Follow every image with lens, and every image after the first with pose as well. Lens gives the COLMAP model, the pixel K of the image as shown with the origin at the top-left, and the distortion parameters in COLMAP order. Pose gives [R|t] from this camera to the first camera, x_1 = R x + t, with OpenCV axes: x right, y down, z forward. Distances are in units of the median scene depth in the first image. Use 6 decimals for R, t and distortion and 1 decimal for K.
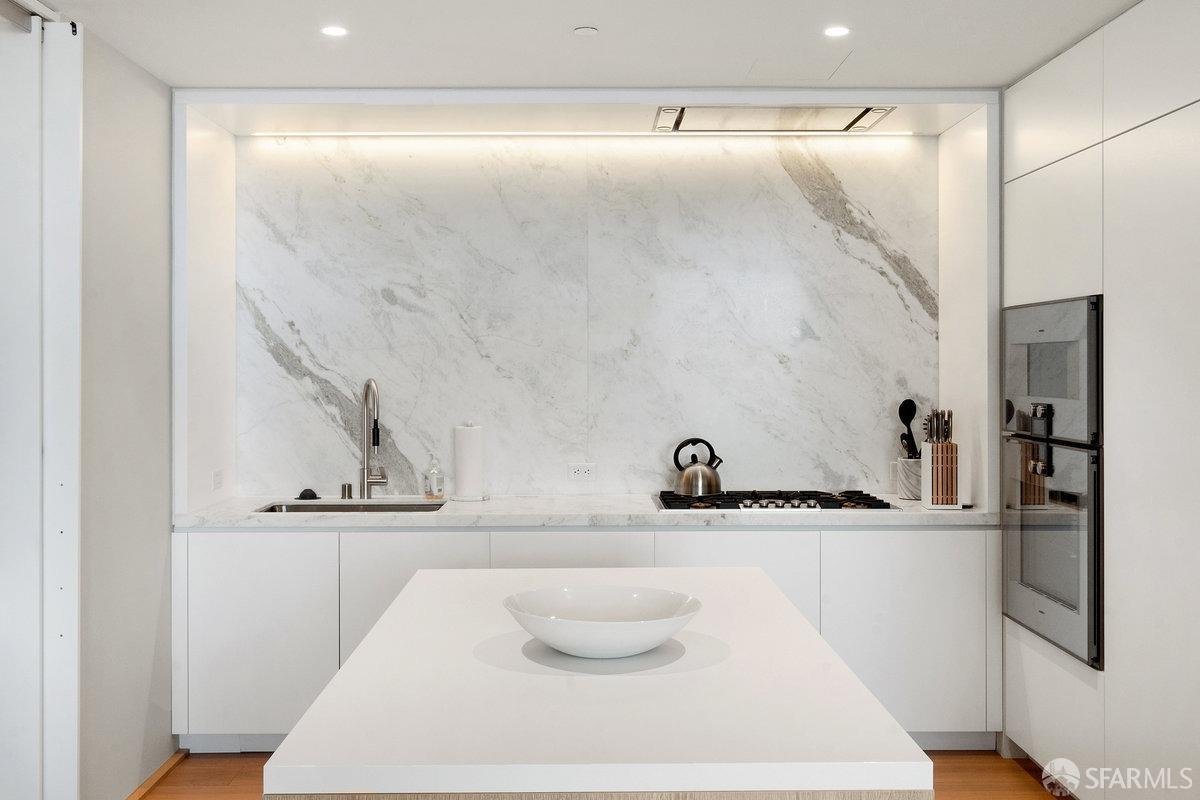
lens RADIAL K [[1177.0, 0, 596.8], [0, 1177.0, 355.7], [0, 0, 1]] dist [-0.025611, 0.000000]
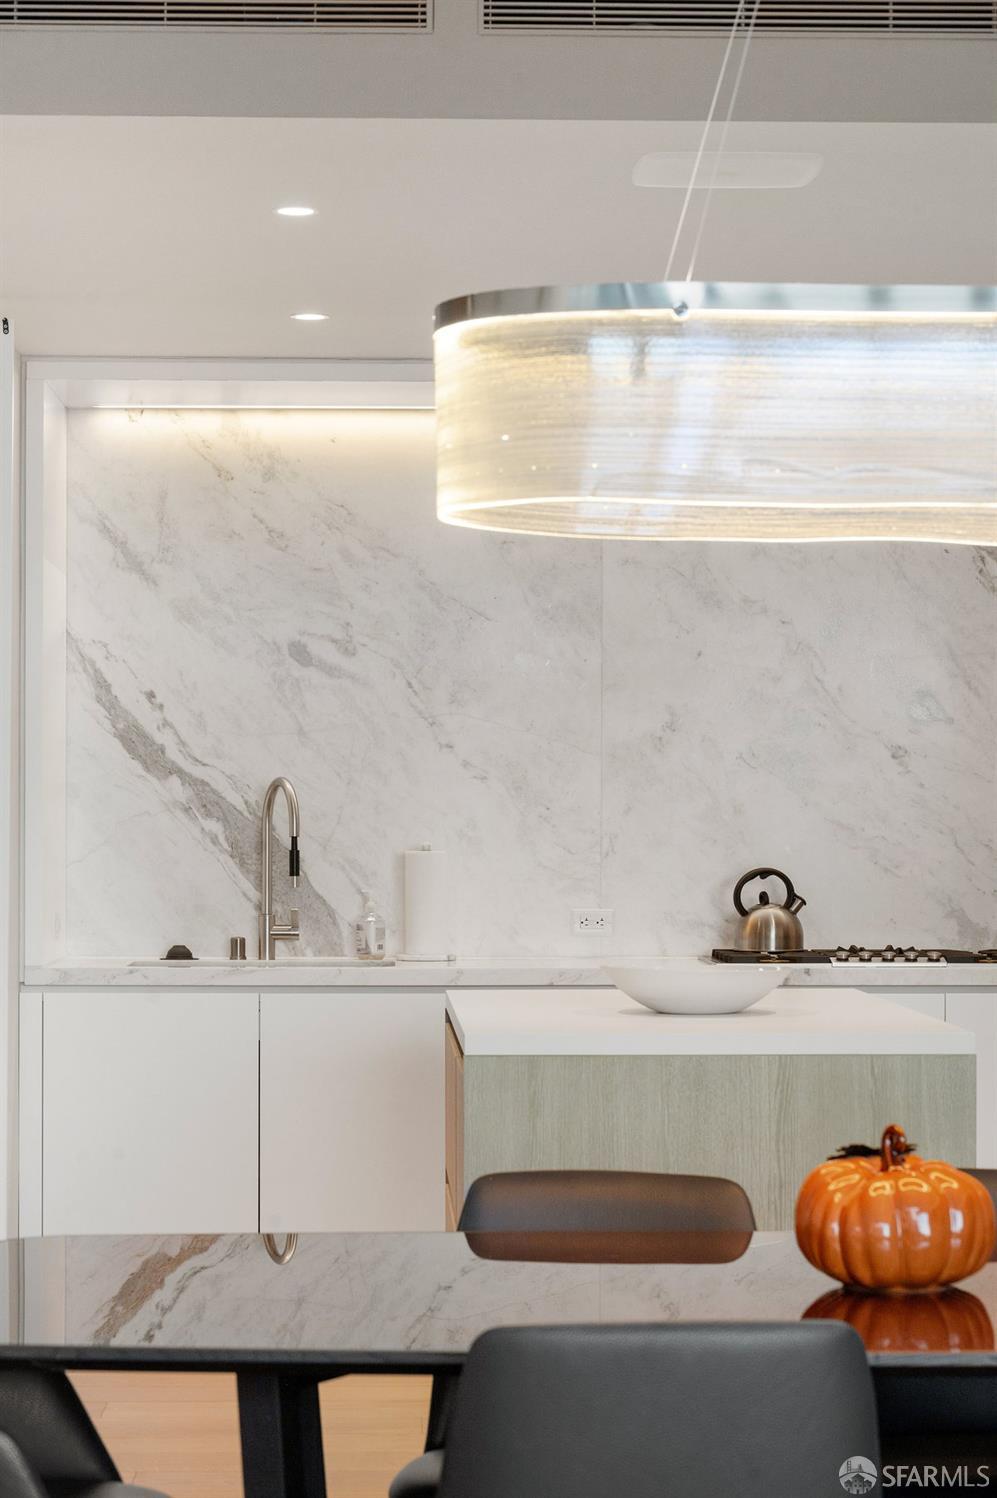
lens RADIAL K [[3381.0, 0, 498.5], [0, 3381.0, 749.2], [0, 0, 1]] dist [-0.036952, 0.000000]
pose [[0.999779, 0.004772, 0.020477, -0.104198], [-0.004511, 0.999909, -0.012743, 0.026476], [-0.020536, 0.012648, 0.999709, -0.889797]]
